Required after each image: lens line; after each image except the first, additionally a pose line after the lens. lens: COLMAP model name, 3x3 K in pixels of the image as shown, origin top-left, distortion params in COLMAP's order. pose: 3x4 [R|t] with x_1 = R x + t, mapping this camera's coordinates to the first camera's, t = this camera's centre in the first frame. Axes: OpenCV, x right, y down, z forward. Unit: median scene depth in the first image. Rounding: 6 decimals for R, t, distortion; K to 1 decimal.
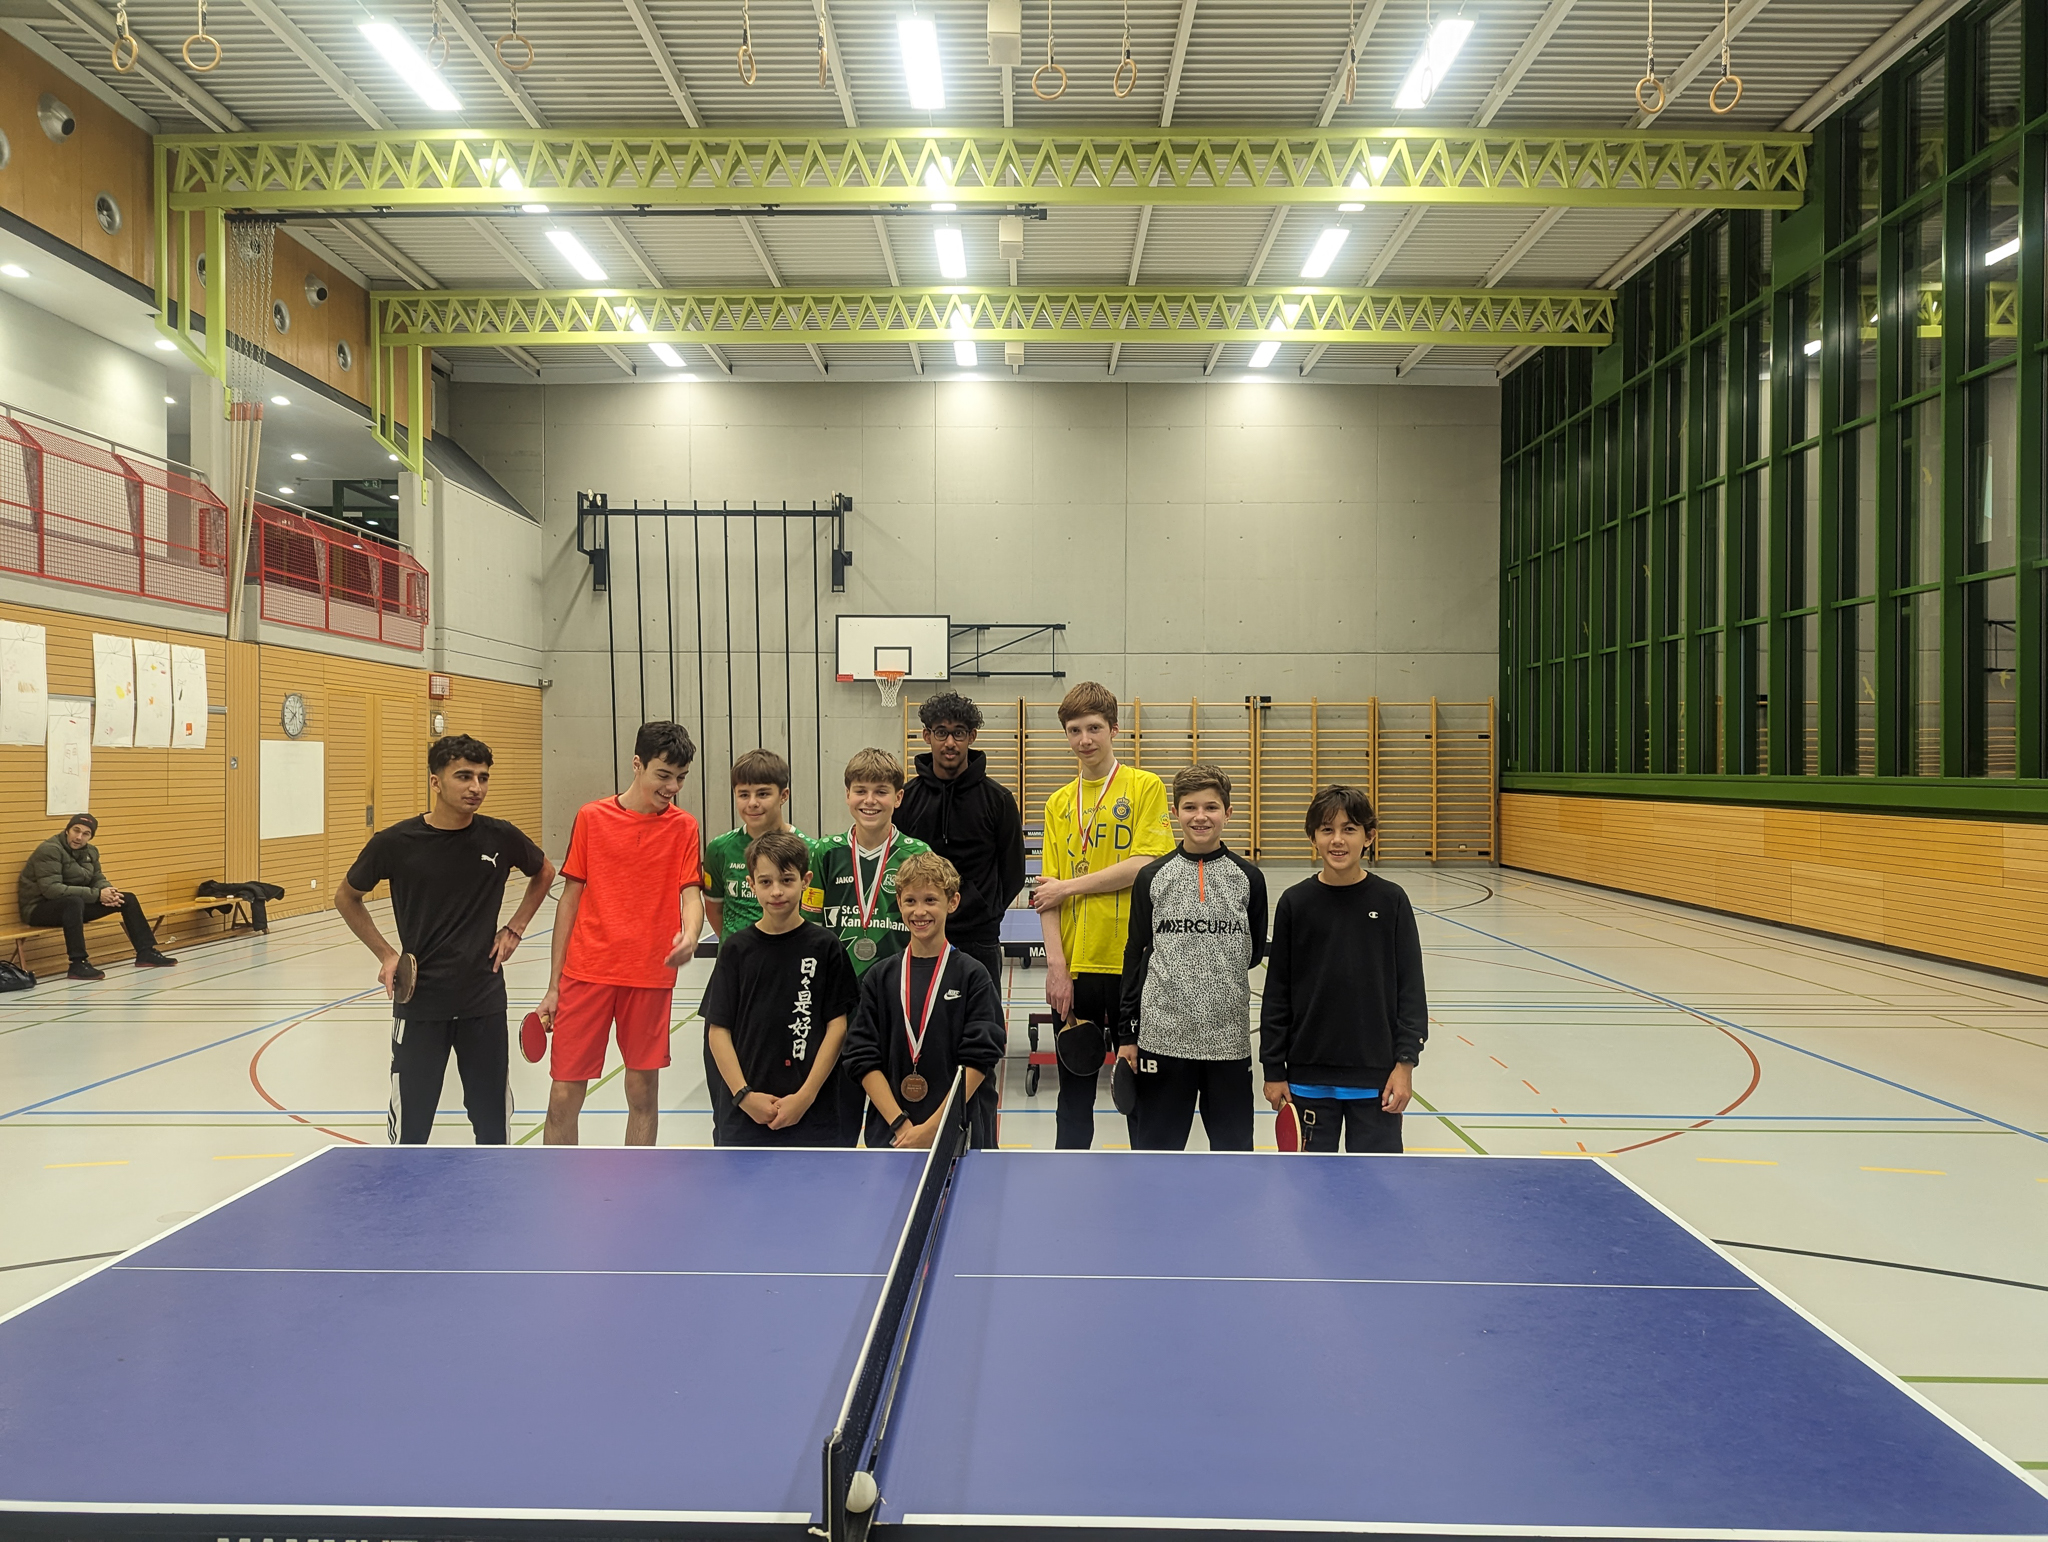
lens RADIAL K [[1431.5, 0, 1018.1], [0, 1431.5, 764.7], [0, 0, 1]] dist [0.065754, -0.048799]
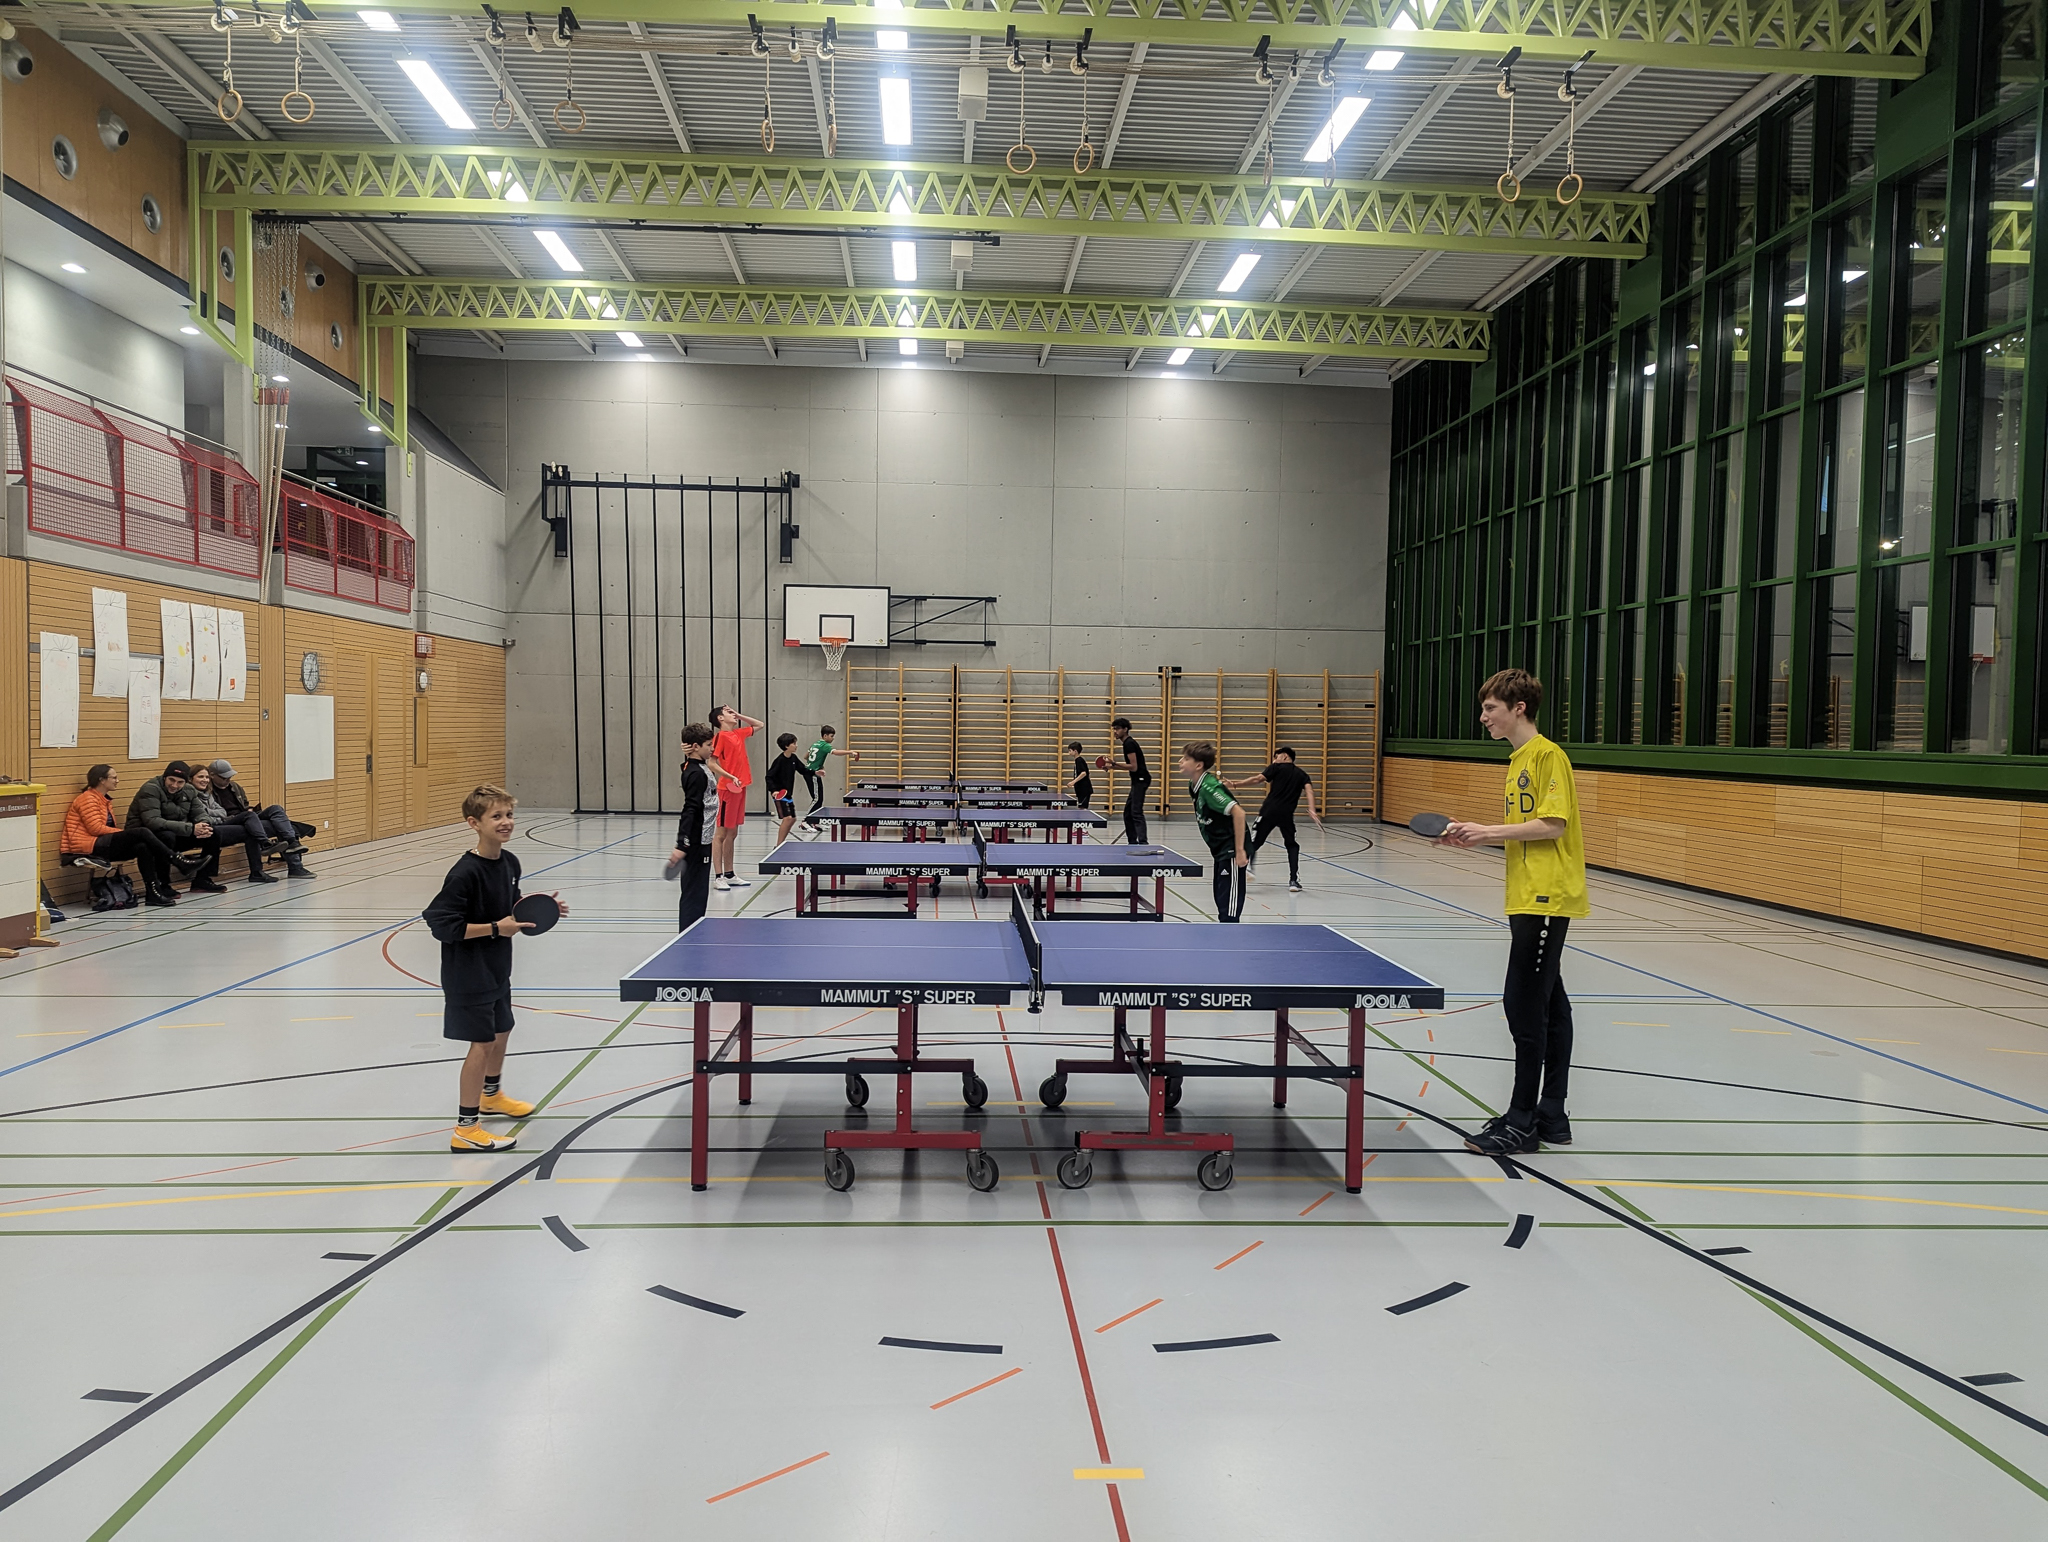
lens RADIAL K [[1431.5, 0, 1002.9], [0, 1431.5, 775.9], [0, 0, 1]] dist [0.065754, -0.048799]
pose [[0.998061, 0.011827, 0.061105, -0.036895], [-0.014025, 0.999265, 0.035673, -0.001583], [-0.060639, -0.036461, 0.997494, -0.128270]]
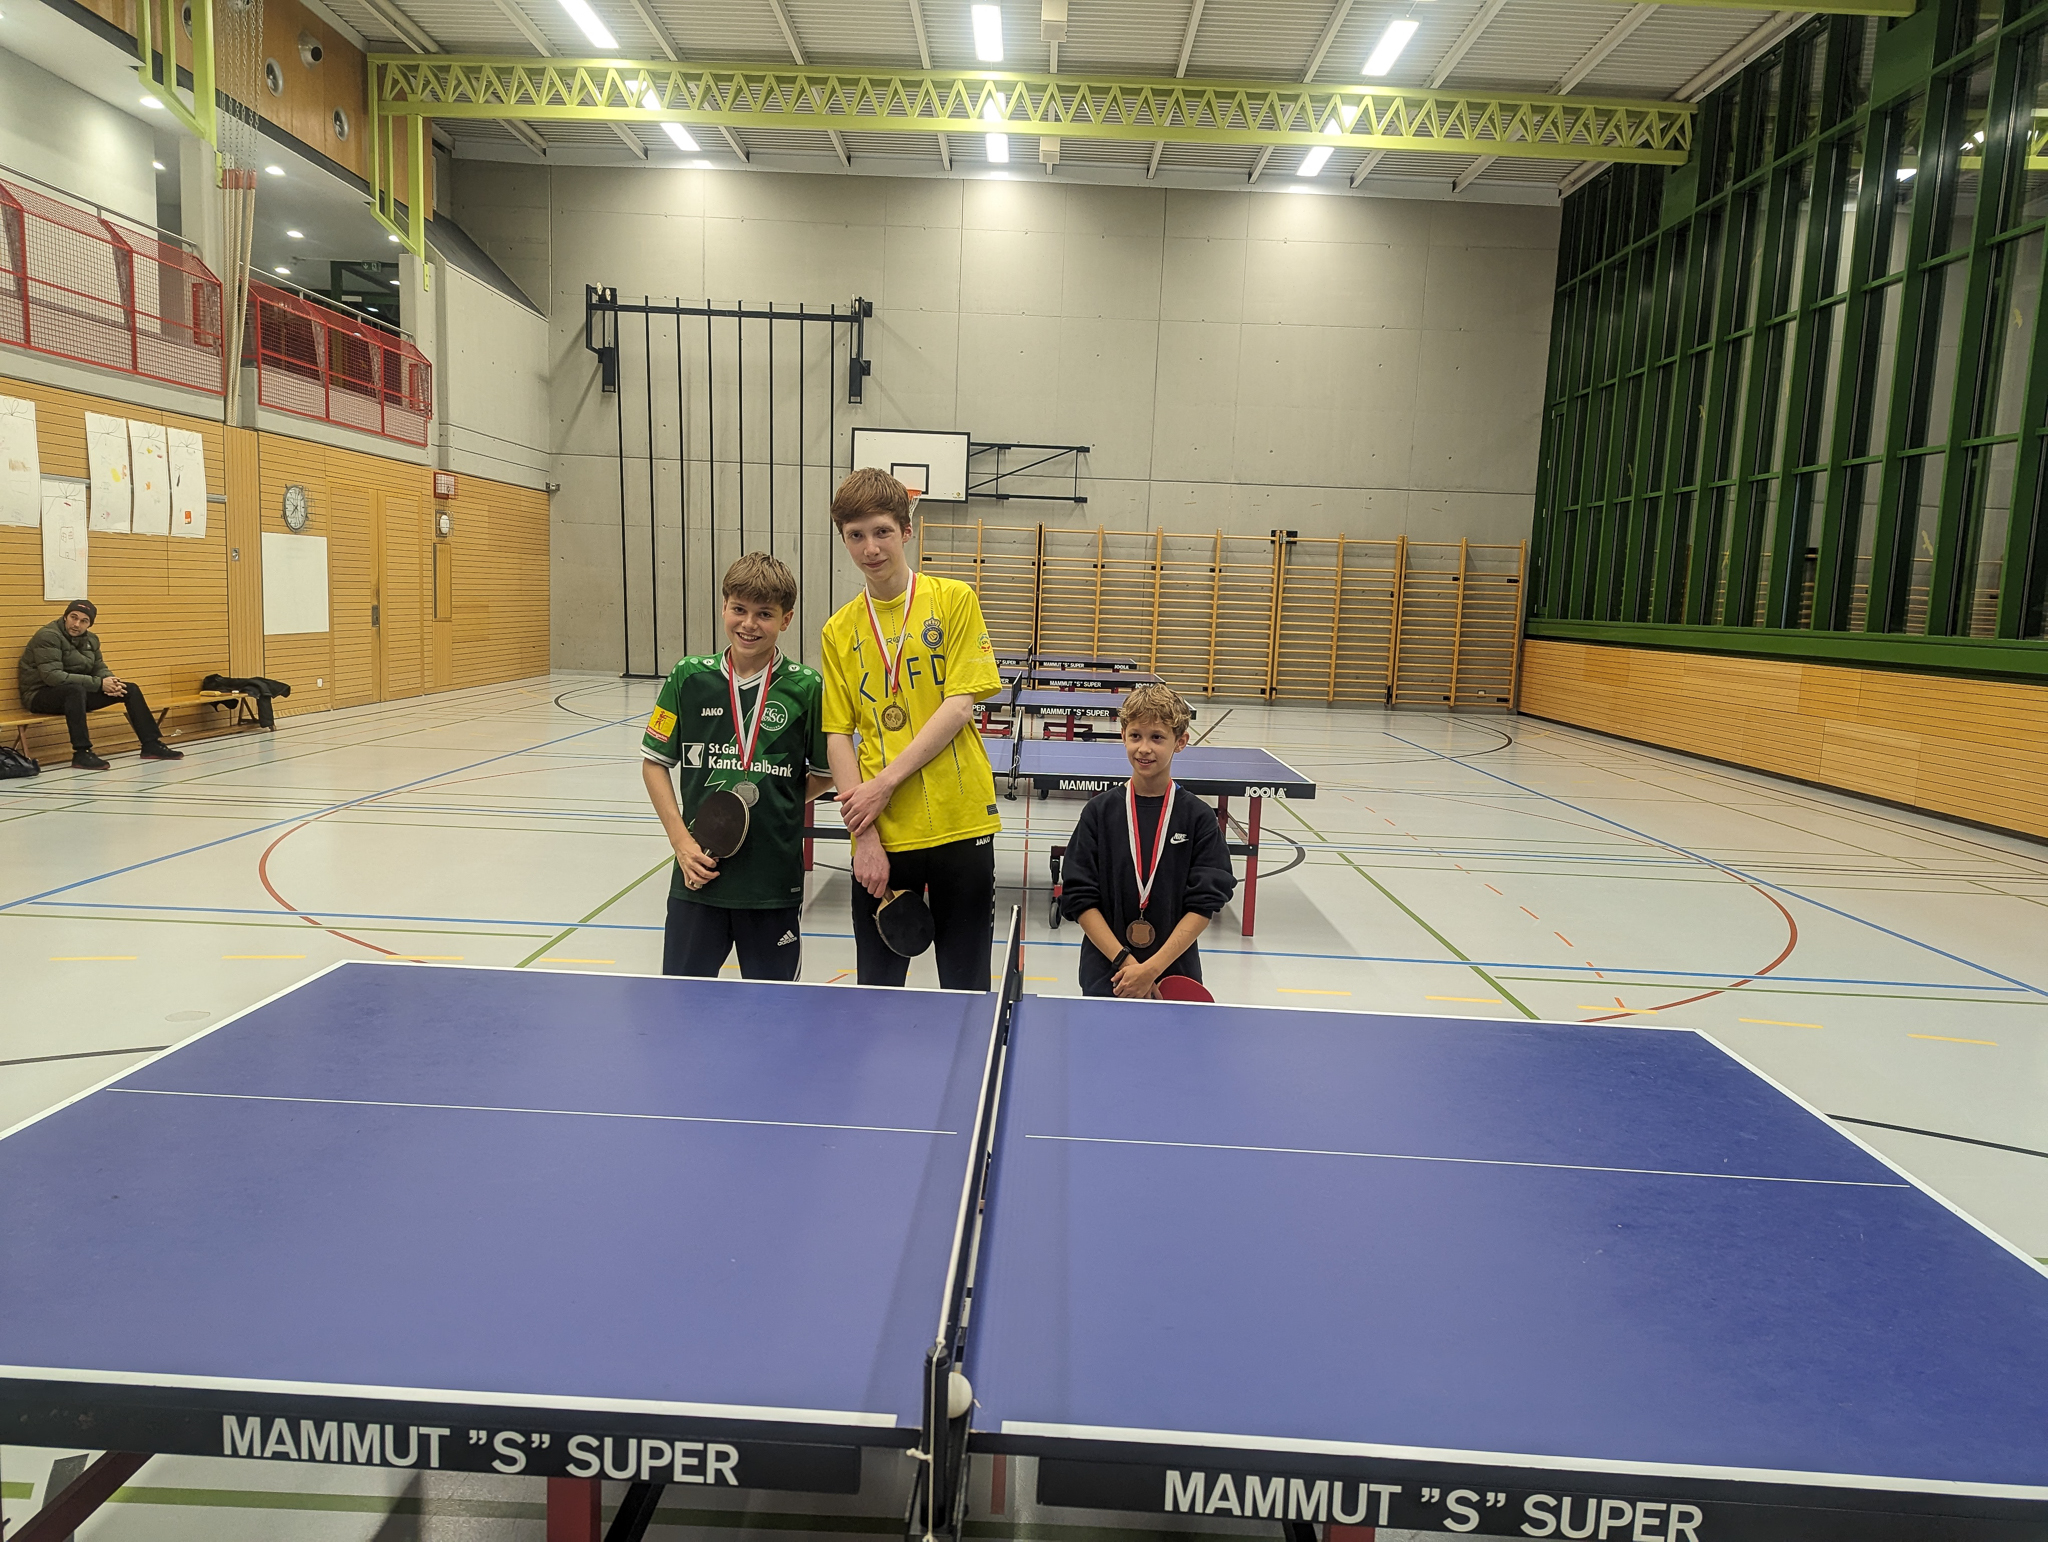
lens RADIAL K [[1431.5, 0, 1016.4], [0, 1431.5, 762.8], [0, 0, 1]] dist [0.065754, -0.048799]
pose [[0.999198, 0.040003, -0.001906, -0.008108], [-0.039501, 0.992275, 0.117602, 0.001615], [0.006596, -0.117433, 0.993059, 0.016950]]
